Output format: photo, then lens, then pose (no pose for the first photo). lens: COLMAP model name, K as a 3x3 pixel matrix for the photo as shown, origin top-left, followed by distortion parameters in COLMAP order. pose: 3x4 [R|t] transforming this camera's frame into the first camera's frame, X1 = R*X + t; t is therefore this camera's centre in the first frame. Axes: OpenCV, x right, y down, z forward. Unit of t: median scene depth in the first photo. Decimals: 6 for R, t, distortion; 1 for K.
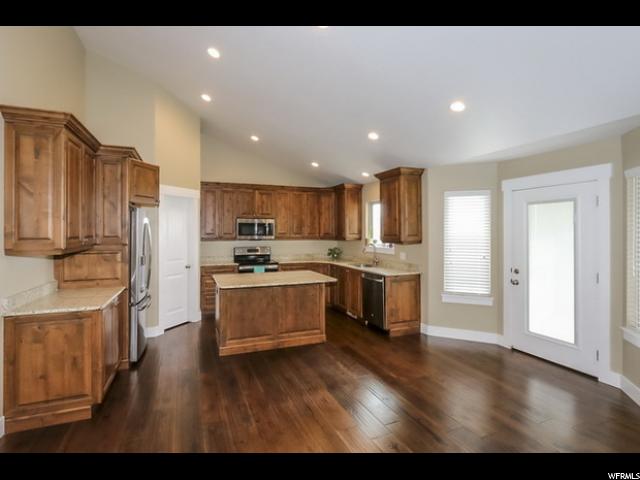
lens RADIAL K [[303.7, 0, 306.9], [0, 303.7, 233.4], [0, 0, 1]] dist [0.000875, 0.000273]
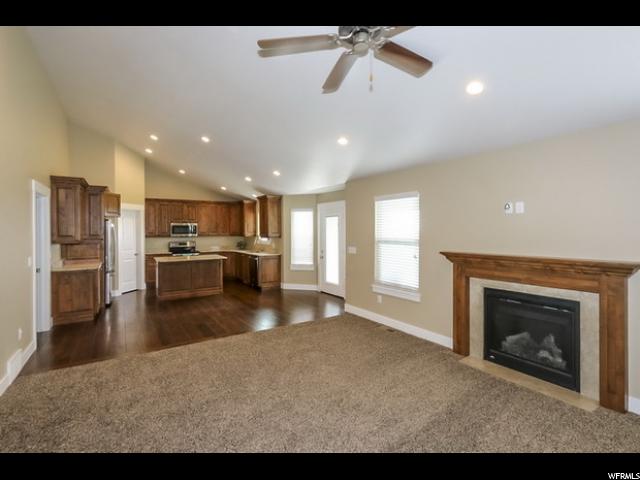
lens RADIAL K [[281.5, 0, 298.7], [0, 281.5, 232.6], [0, 0, 1]] dist [0.000229, -0.000006]
pose [[0.984474, -0.006726, 0.175402, 0.194361], [0.005985, 0.999971, 0.004753, -0.003552], [-0.175429, -0.003629, 0.984485, -0.636969]]
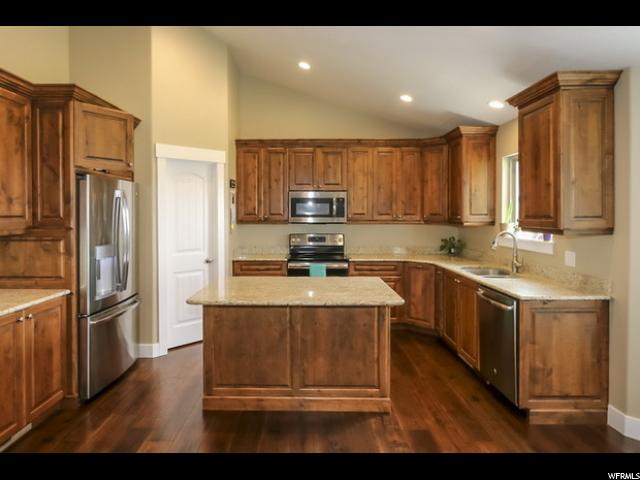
lens RADIAL K [[386.6, 0, 305.2], [0, 386.6, 221.2], [0, 0, 1]] dist [-0.004155, 0.002057]
pose [[0.929532, 0.007230, -0.368671, 0.159465], [-0.001559, 0.999876, 0.015678, 0.004233], [0.368739, -0.013999, 0.929428, 0.282541]]
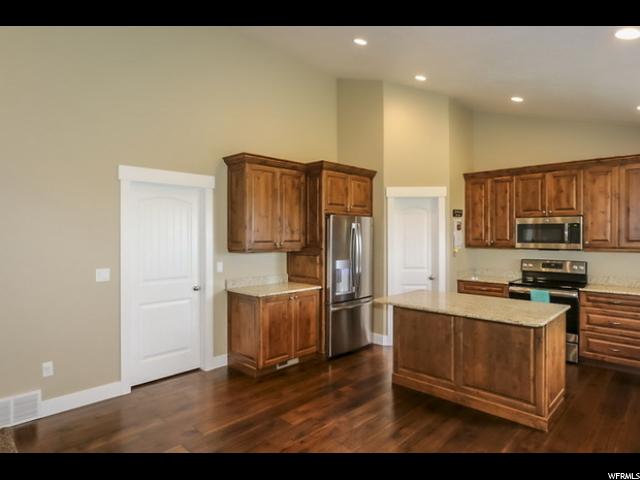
lens RADIAL K [[373.1, 0, 320.0], [0, 373.1, 240.0], [0, 0, 1]] dist [0.002567, 0.000713]
pose [[0.436538, 0.010880, -0.899620, 0.462841], [-0.005415, 0.999941, 0.009466, -0.005579], [0.899669, 0.000739, 0.436571, 0.289736]]
